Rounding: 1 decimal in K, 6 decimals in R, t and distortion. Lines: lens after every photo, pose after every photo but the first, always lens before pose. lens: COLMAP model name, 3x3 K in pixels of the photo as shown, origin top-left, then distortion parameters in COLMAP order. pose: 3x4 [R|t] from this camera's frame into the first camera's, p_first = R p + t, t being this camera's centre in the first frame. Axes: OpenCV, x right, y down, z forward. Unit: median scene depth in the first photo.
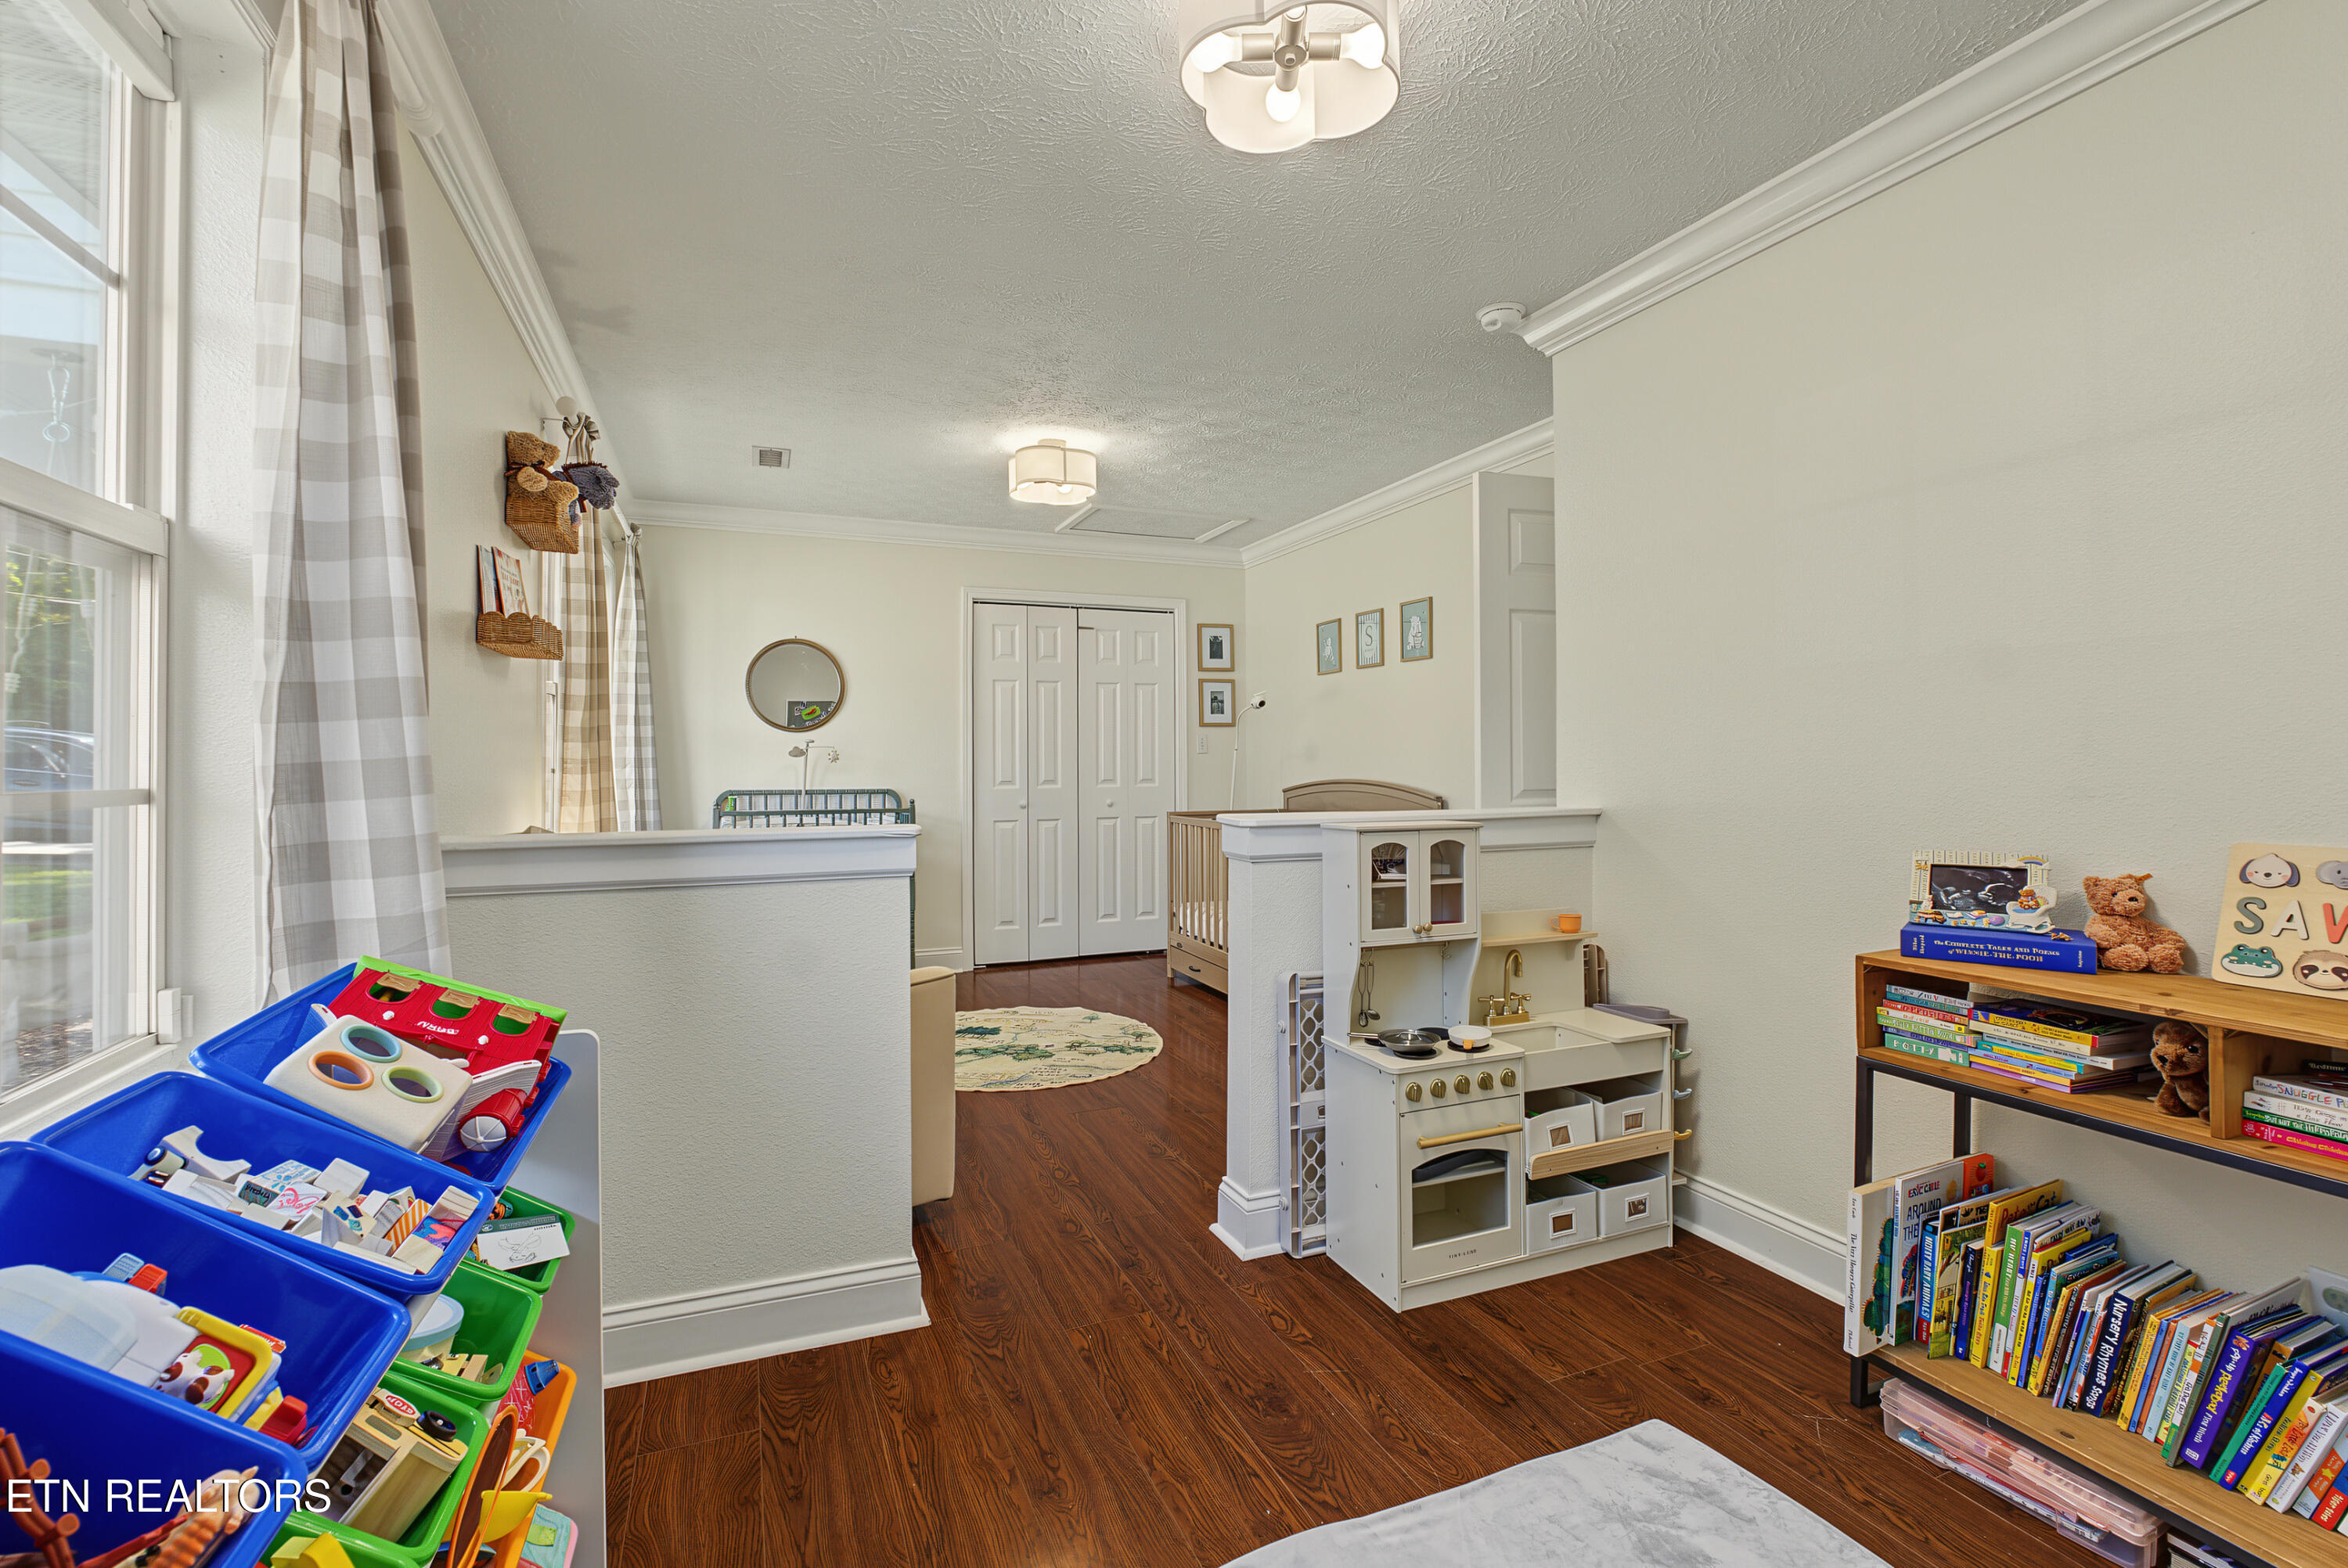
lens RADIAL K [[1013.4, 0, 1169.0], [0, 1013.4, 760.8], [0, 0, 1]] dist [-0.013803, 0.000119]
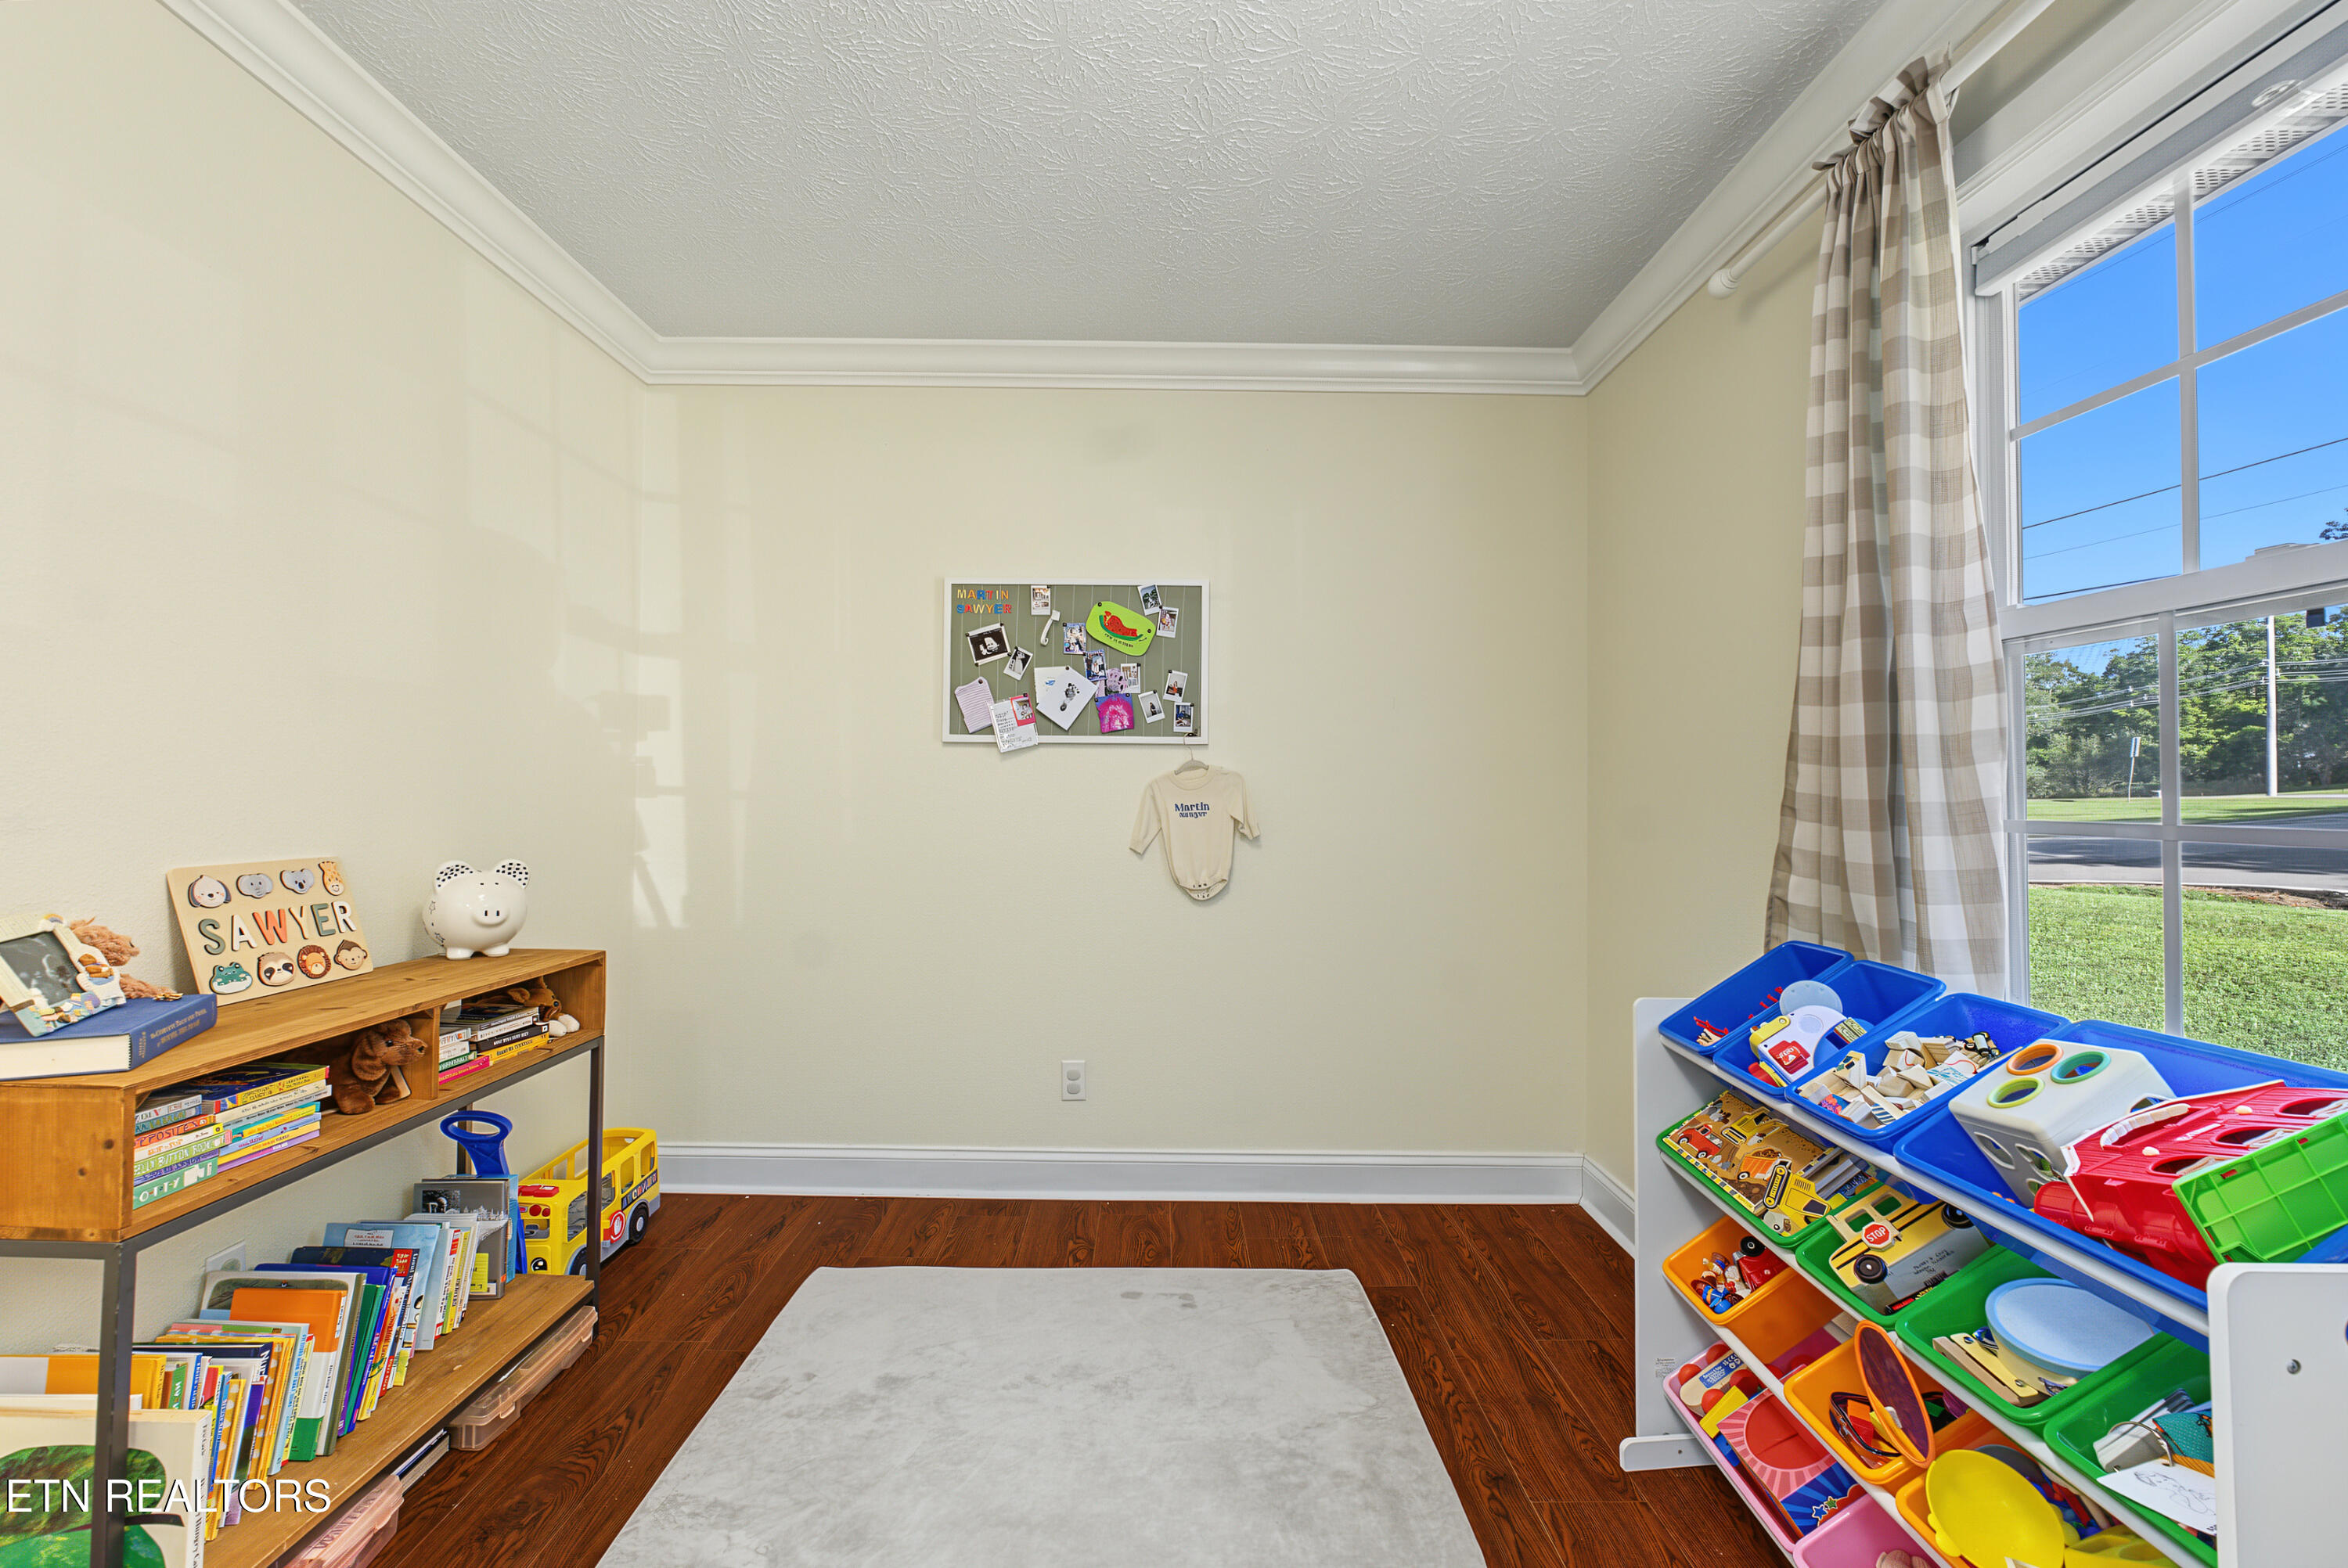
lens RADIAL K [[1013.4, 0, 1169.0], [0, 1013.4, 760.8], [0, 0, 1]] dist [-0.013803, 0.000119]
pose [[-0.929805, 0.005233, 0.368016, -0.103338], [-0.006993, 0.999467, -0.031880, 0.000119], [-0.367986, -0.032216, -0.929273, 0.799573]]
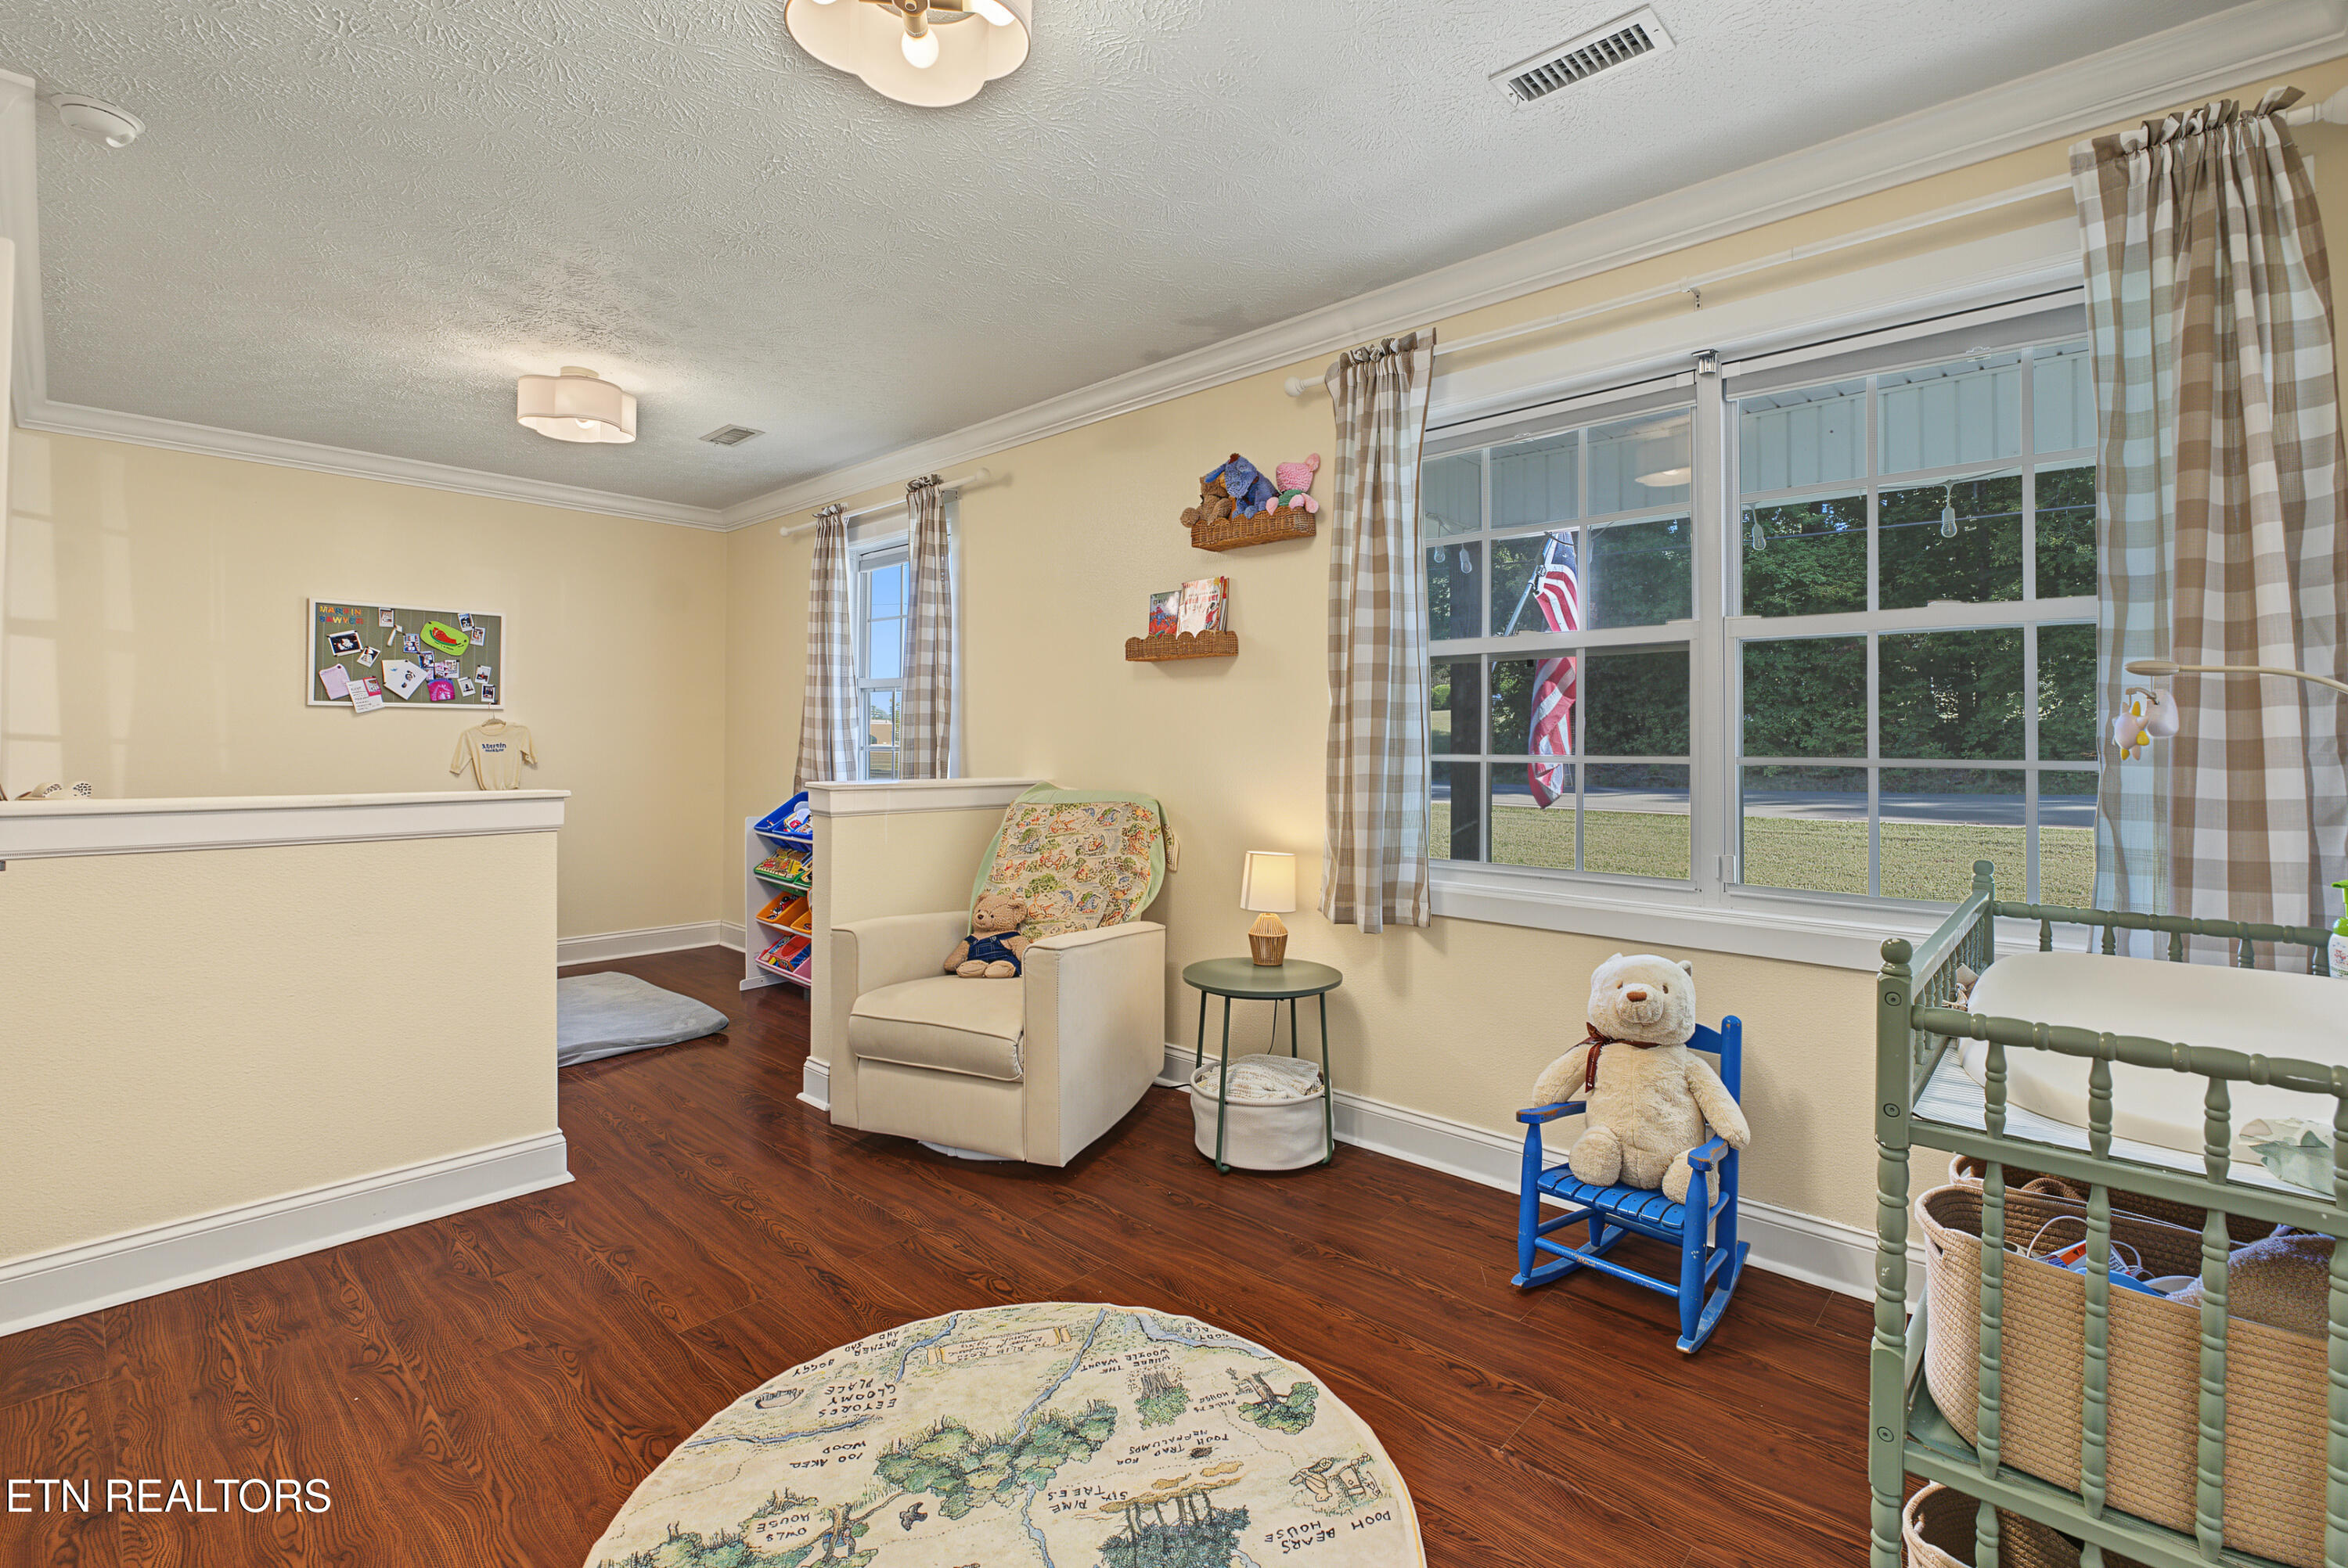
lens RADIAL K [[1050.5, 0, 1158.0], [0, 1050.5, 729.4], [0, 0, 1]] dist [-0.012303, 0.000658]
pose [[-0.912322, -0.005048, -0.409442, -0.056042], [-0.002325, 0.999972, -0.007147, -0.004199], [0.409466, -0.005569, -0.912308, 1.903203]]
